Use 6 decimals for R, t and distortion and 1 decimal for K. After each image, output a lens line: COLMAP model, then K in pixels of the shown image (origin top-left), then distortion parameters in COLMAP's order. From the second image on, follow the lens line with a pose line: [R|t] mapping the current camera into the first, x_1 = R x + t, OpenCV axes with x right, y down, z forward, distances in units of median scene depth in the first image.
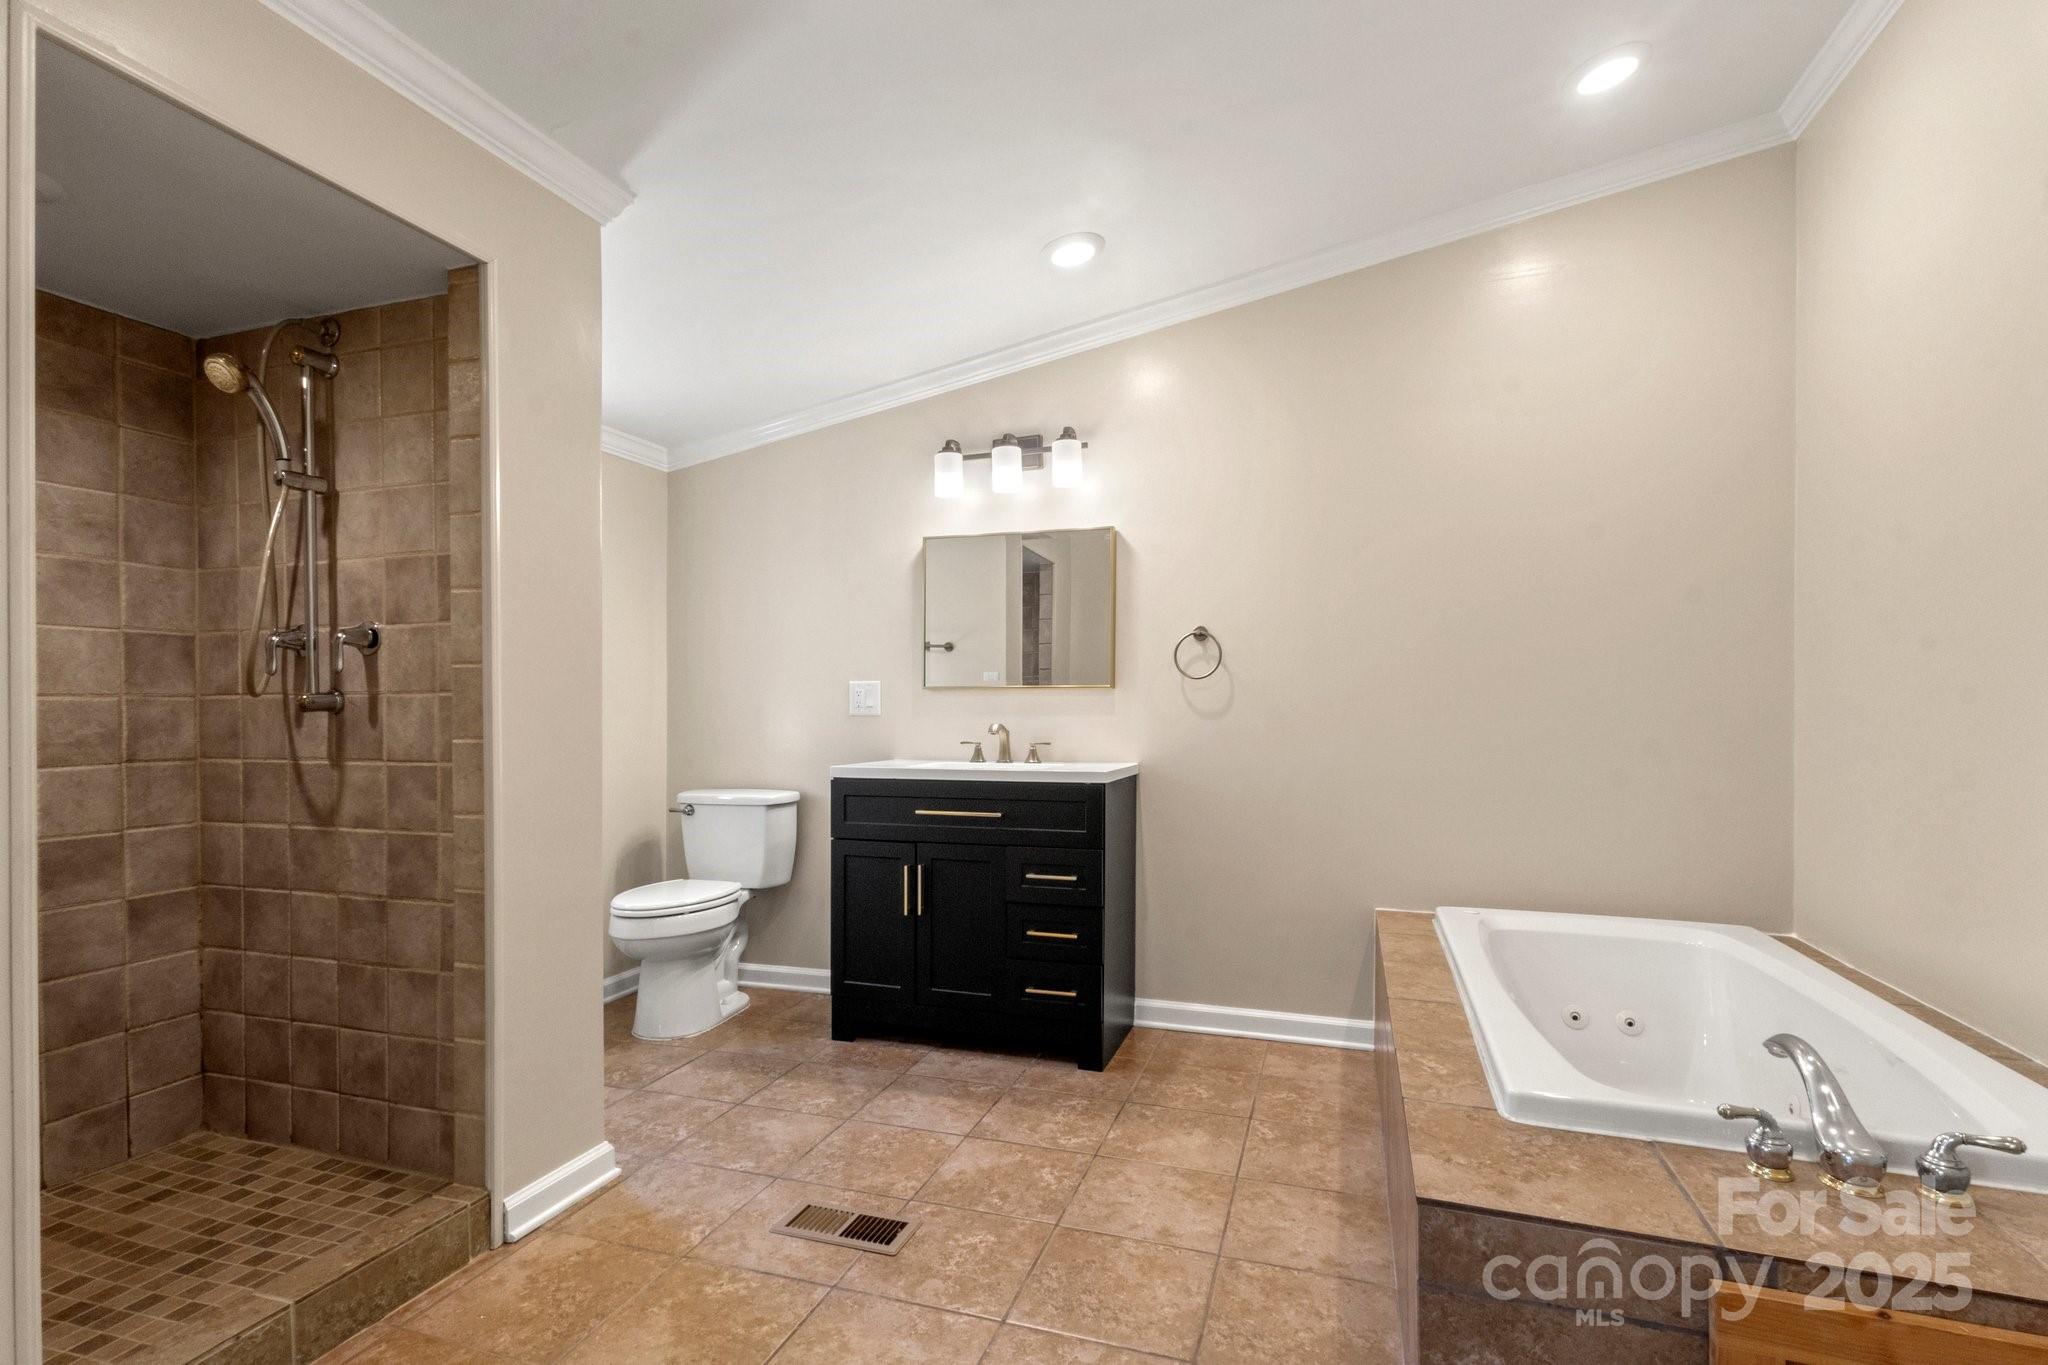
lens RADIAL K [[949.9, 0, 1025.6], [0, 949.9, 716.1], [0, 0, 1]] dist [0.007274, -0.001575]
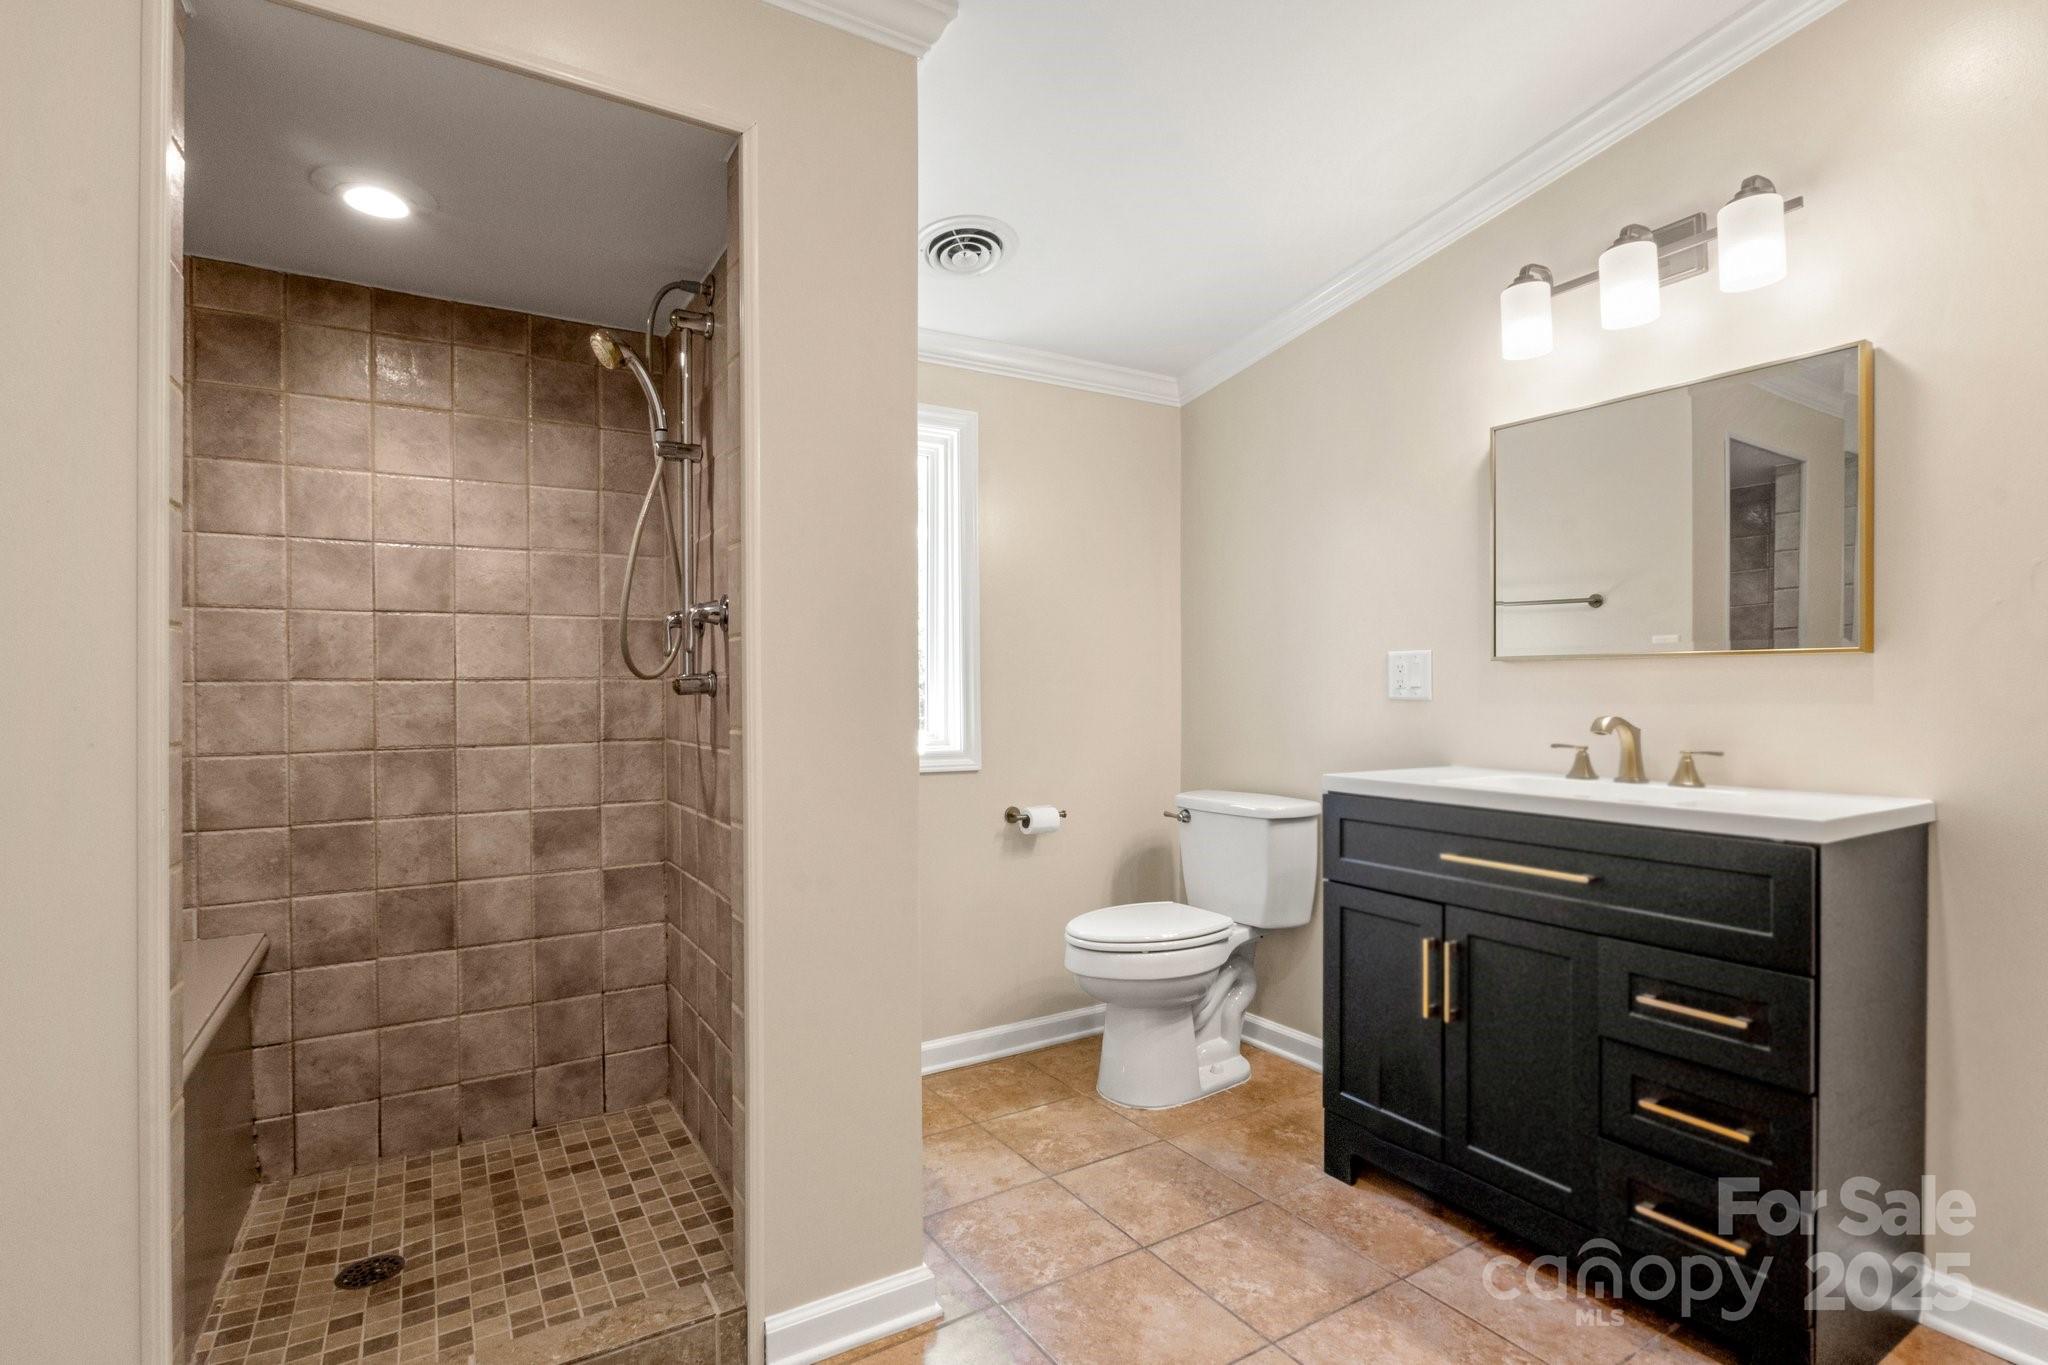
lens RADIAL K [[968.9, 0, 1029.8], [0, 968.9, 682.8], [0, 0, 1]] dist [-0.010329, 0.000588]
pose [[0.769429, -0.003158, -0.638725, 0.080671], [-0.004851, 0.999930, -0.010788, -0.005219], [0.638714, 0.011399, 0.769360, 0.326508]]
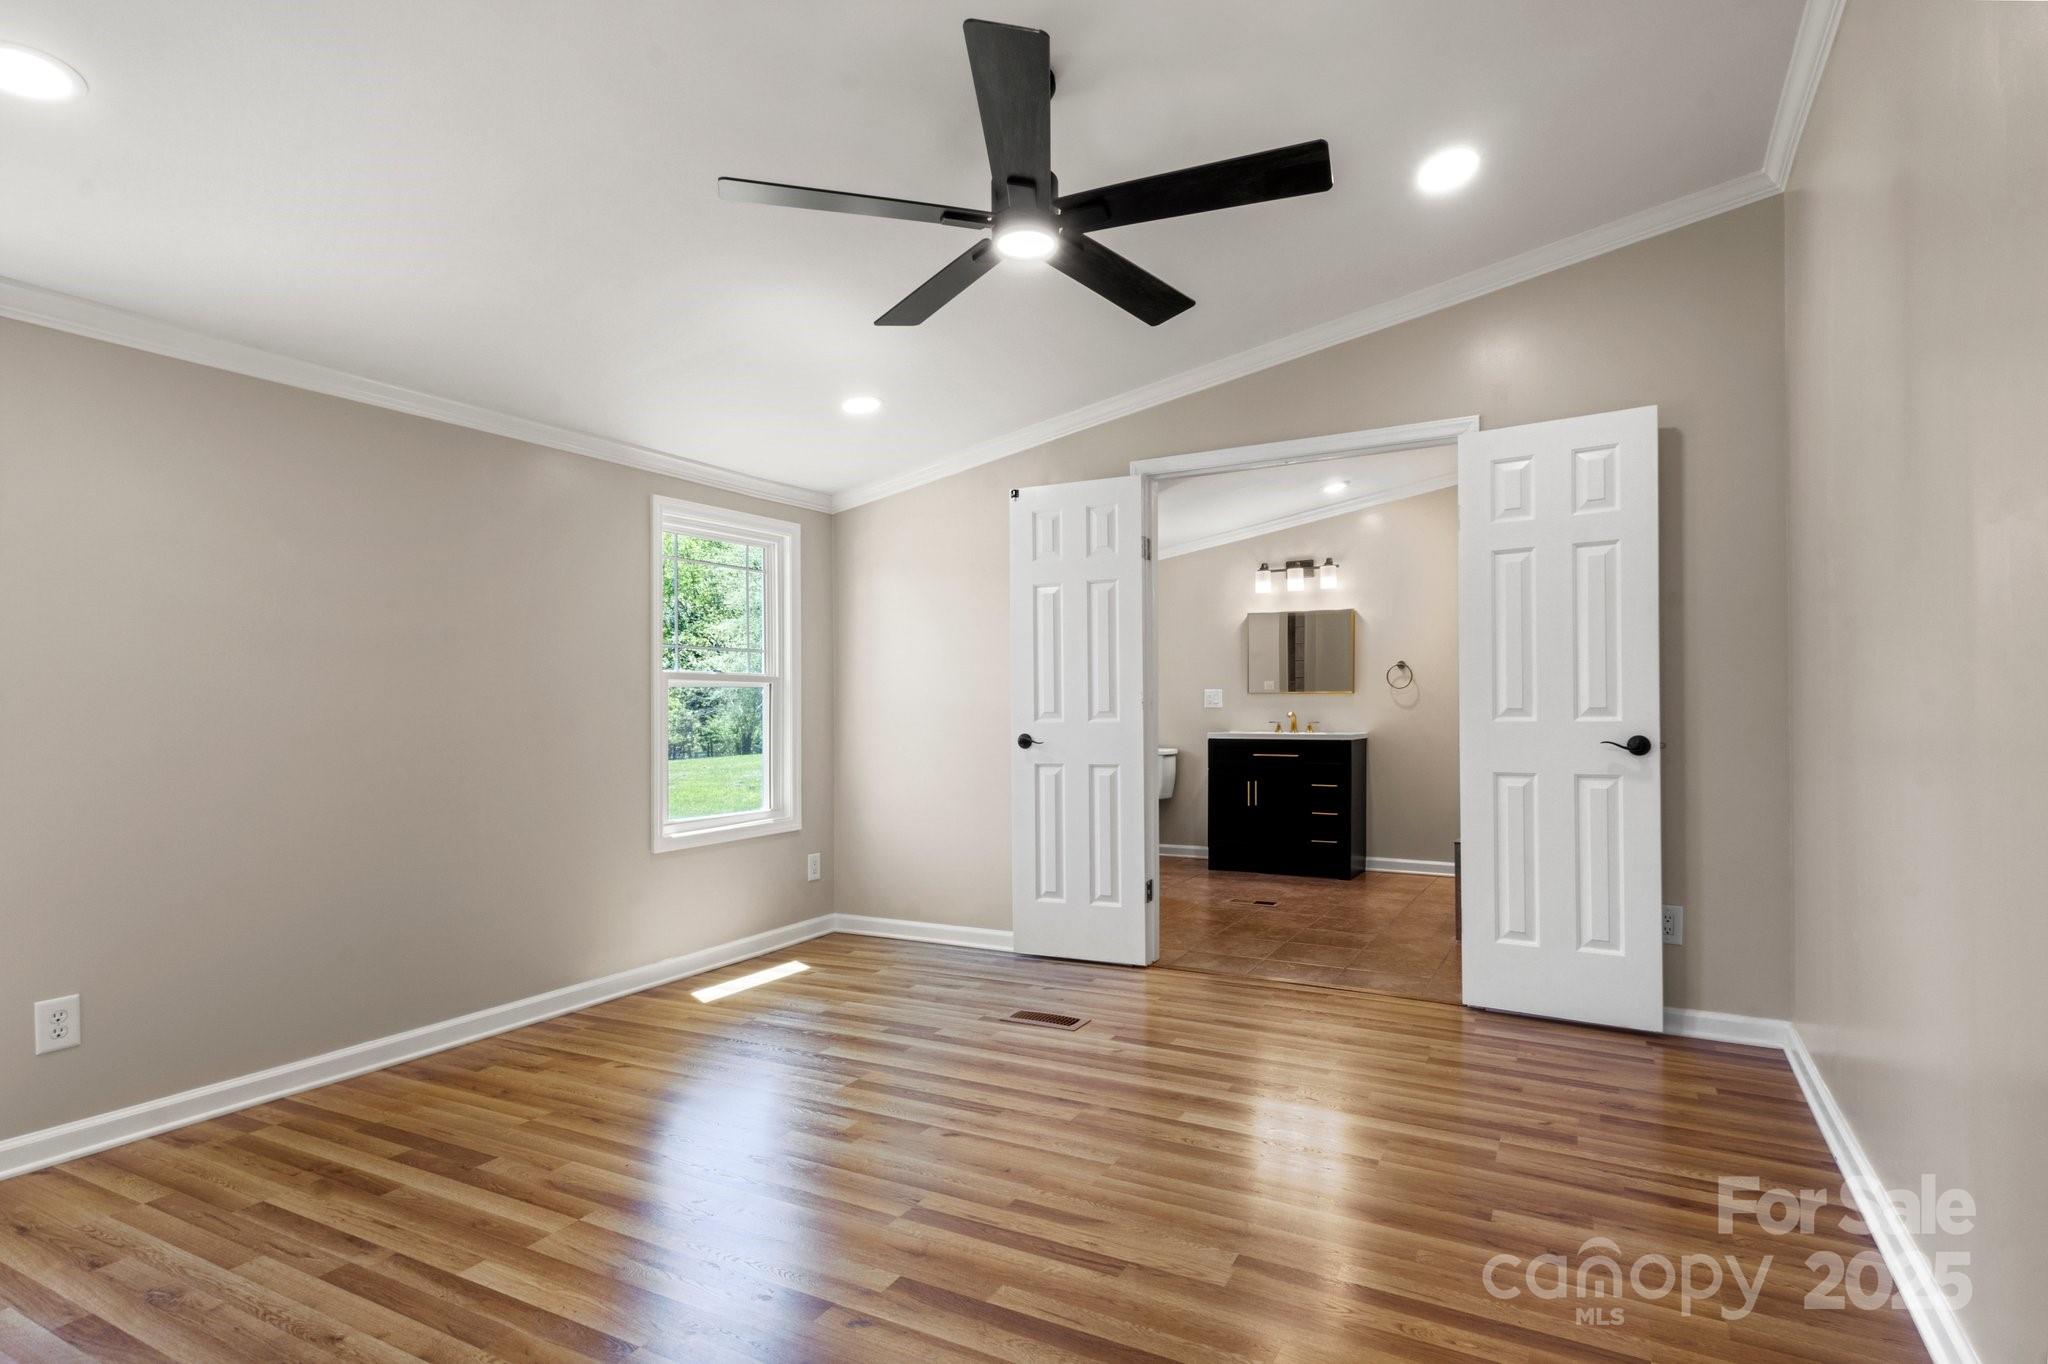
lens RADIAL K [[1004.8, 0, 1018.9], [0, 1004.8, 701.8], [0, 0, 1]] dist [-0.000196, -0.000499]
pose [[0.979671, -0.004520, -0.200559, -0.172029], [0.000511, 0.999799, -0.020036, 0.030242], [0.200610, 0.019526, 0.979477, -1.180173]]
